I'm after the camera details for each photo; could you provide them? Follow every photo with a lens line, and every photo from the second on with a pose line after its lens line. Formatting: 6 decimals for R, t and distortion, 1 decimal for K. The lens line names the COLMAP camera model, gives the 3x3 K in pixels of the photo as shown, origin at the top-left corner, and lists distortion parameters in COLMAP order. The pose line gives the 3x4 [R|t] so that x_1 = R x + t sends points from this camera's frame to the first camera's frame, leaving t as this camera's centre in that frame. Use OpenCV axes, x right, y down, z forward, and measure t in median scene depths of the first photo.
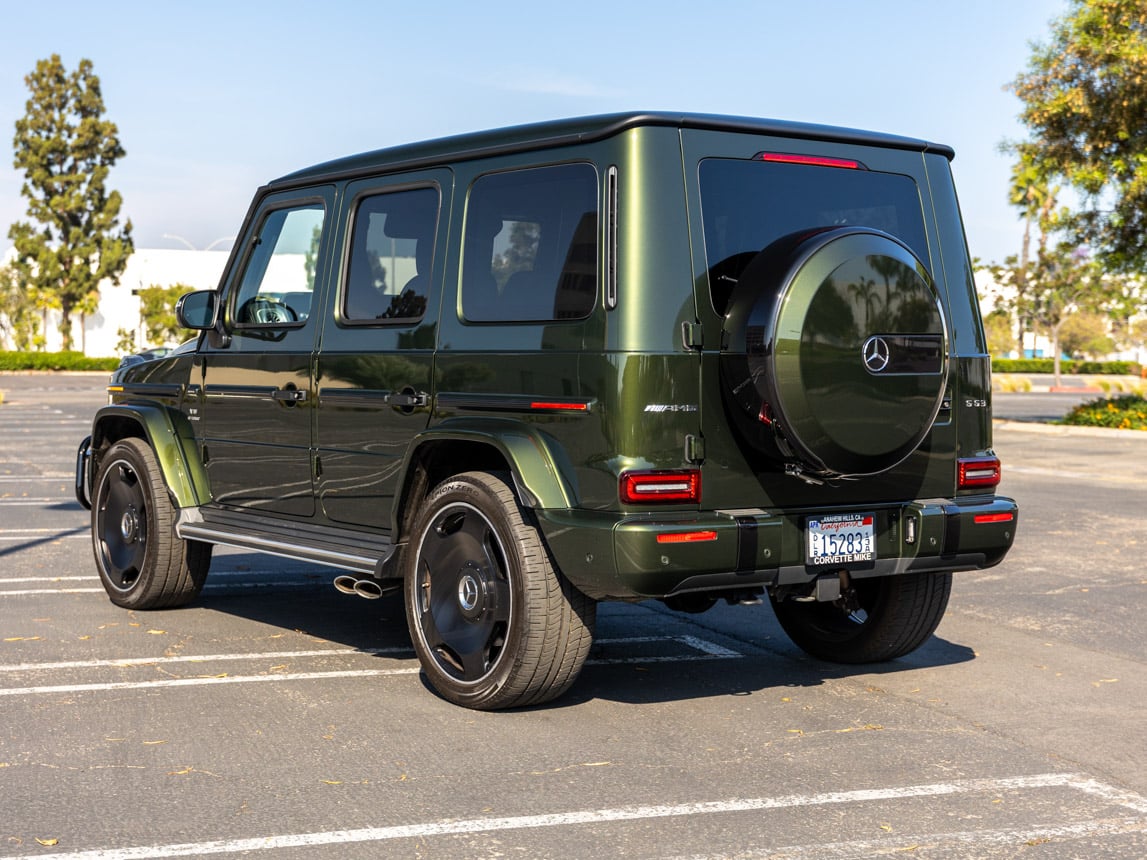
lens RADIAL K [[1888.1, 0, 573.5], [0, 1888.1, 430.0], [0, 0, 1]] dist [-0.034920, 0.133370]
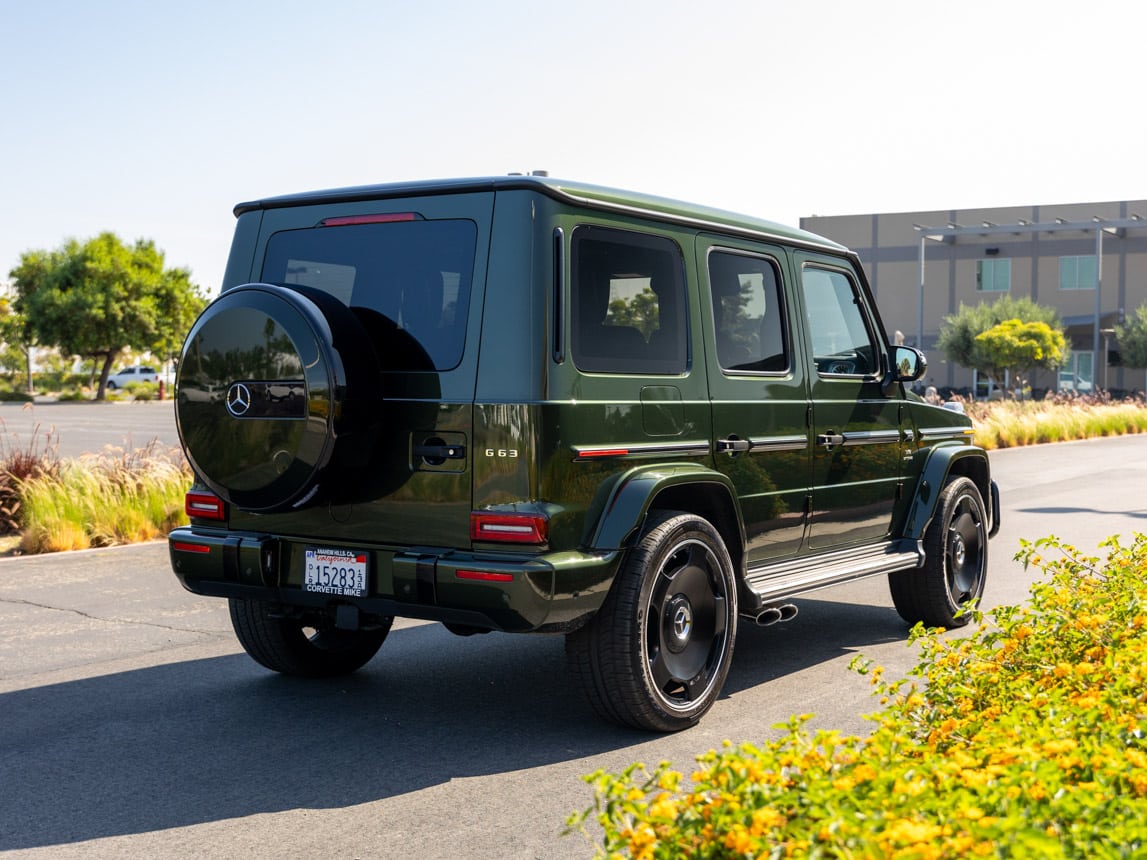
lens RADIAL K [[1554.6, 0, 573.5], [0, 1554.6, 430.0], [0, 0, 1]] dist [-0.013706, 0.005266]
pose [[0.354747, 0.025038, -0.934627, 0.979329], [-0.041480, 0.999079, 0.011020, -0.036897], [0.934042, 0.034859, 0.355458, 0.783751]]
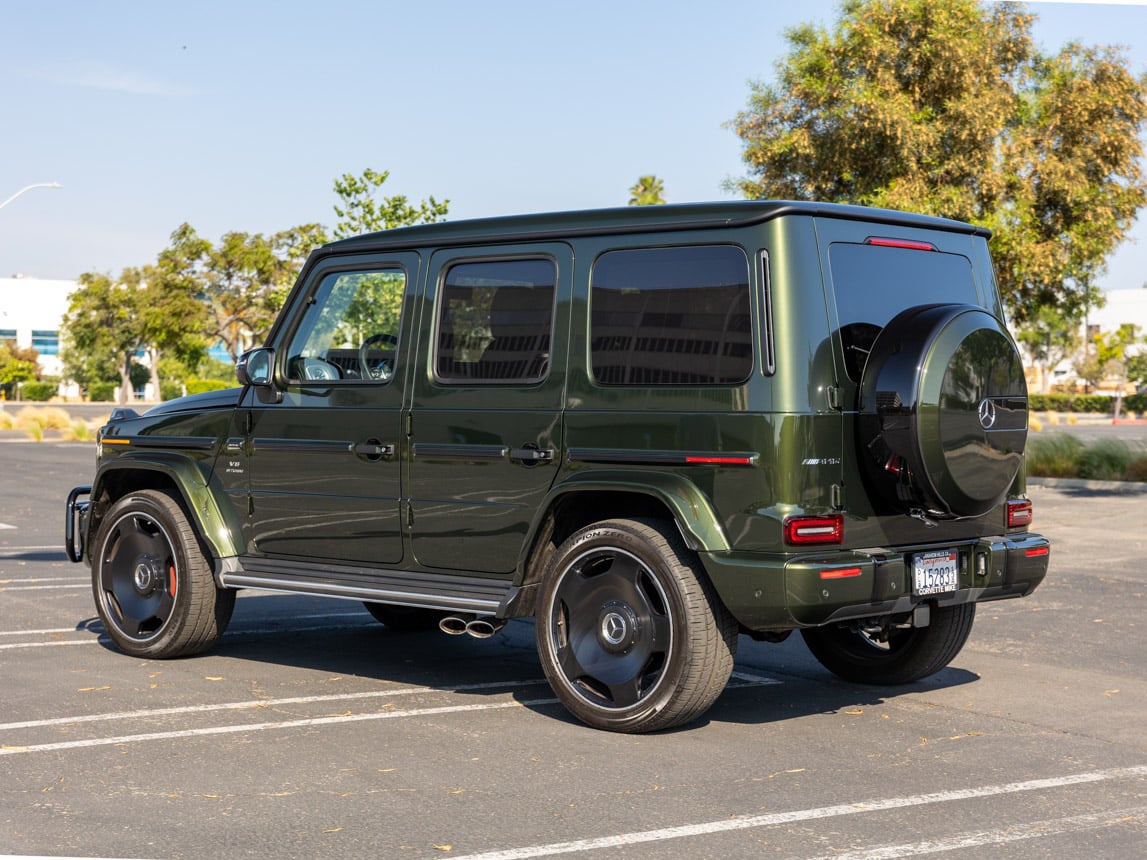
lens RADIAL K [[2040.3, 0, 573.5], [0, 2040.3, 430.0], [0, 0, 1]] dist [-0.025627, 0.138570]
pose [[0.977960, -0.006054, 0.208704, -0.323029], [0.009743, 0.999814, -0.016653, -0.010505], [-0.208564, 0.018319, 0.977837, -0.167628]]
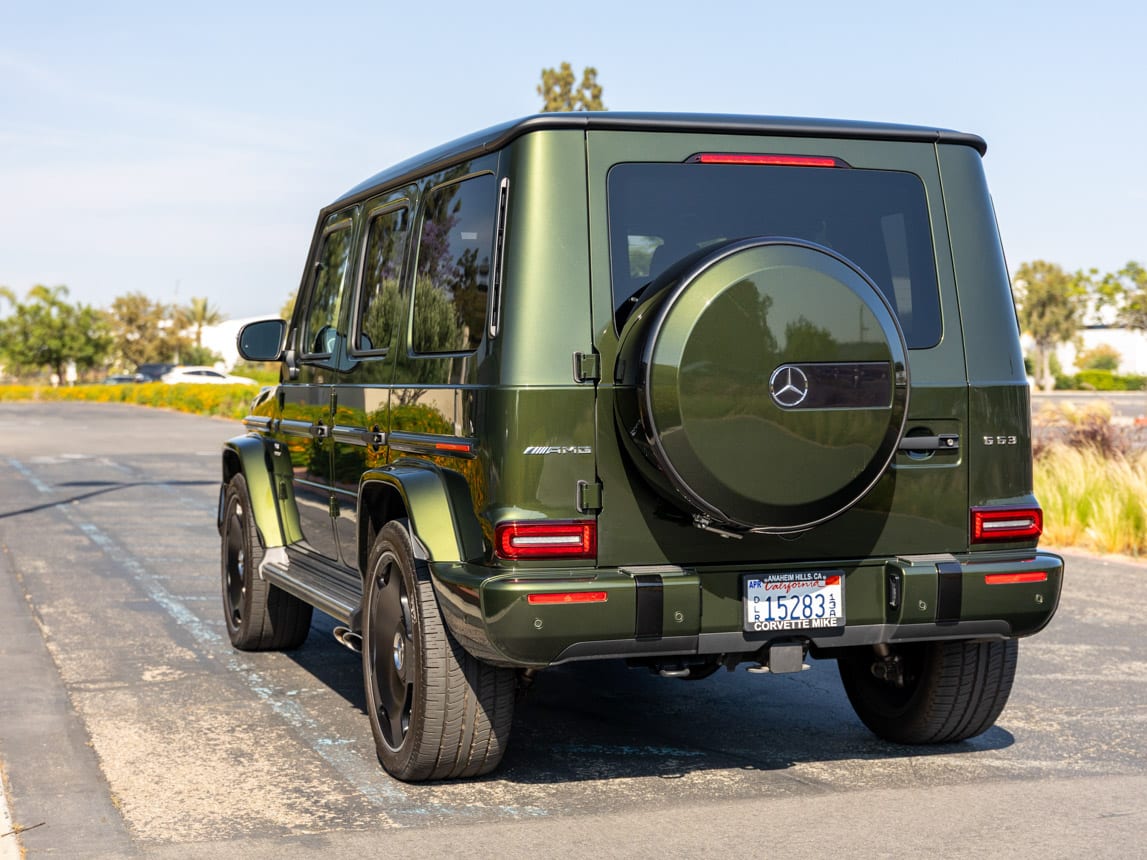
lens RADIAL K [[1999.0, 0, 573.5], [0, 1999.0, 430.0], [0, 0, 1]] dist [-0.013169, -0.031025]
pose [[0.957561, -0.003351, -0.288211, 0.297261], [0.001329, 0.999973, -0.007210, -0.012971], [0.288227, 0.006521, 0.957540, 0.100700]]
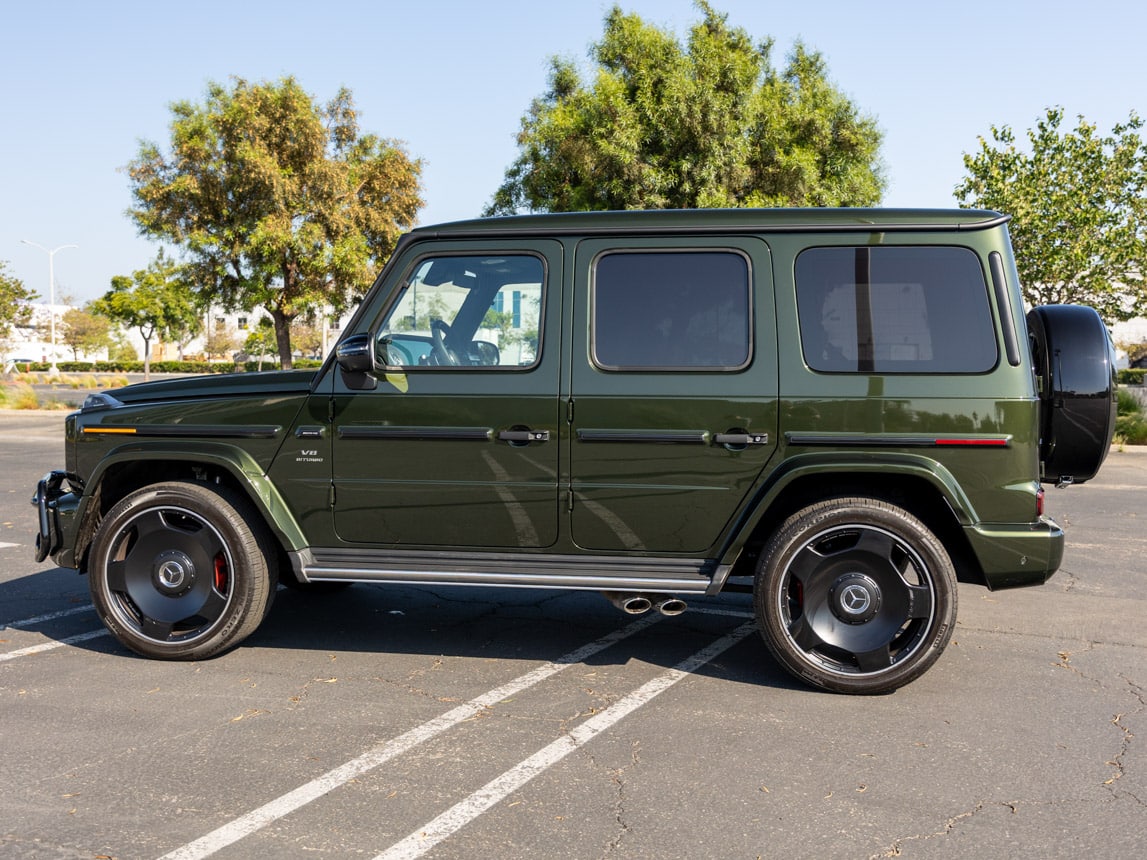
lens RADIAL K [[1213.5, 0, 573.5], [0, 1213.5, 430.0], [0, 0, 1]] dist [0.083509, -0.405798]
pose [[0.710304, -0.042749, 0.702596, -0.707522], [0.027099, 0.999075, 0.033392, -0.050575], [-0.703374, -0.004679, 0.710805, 0.567297]]
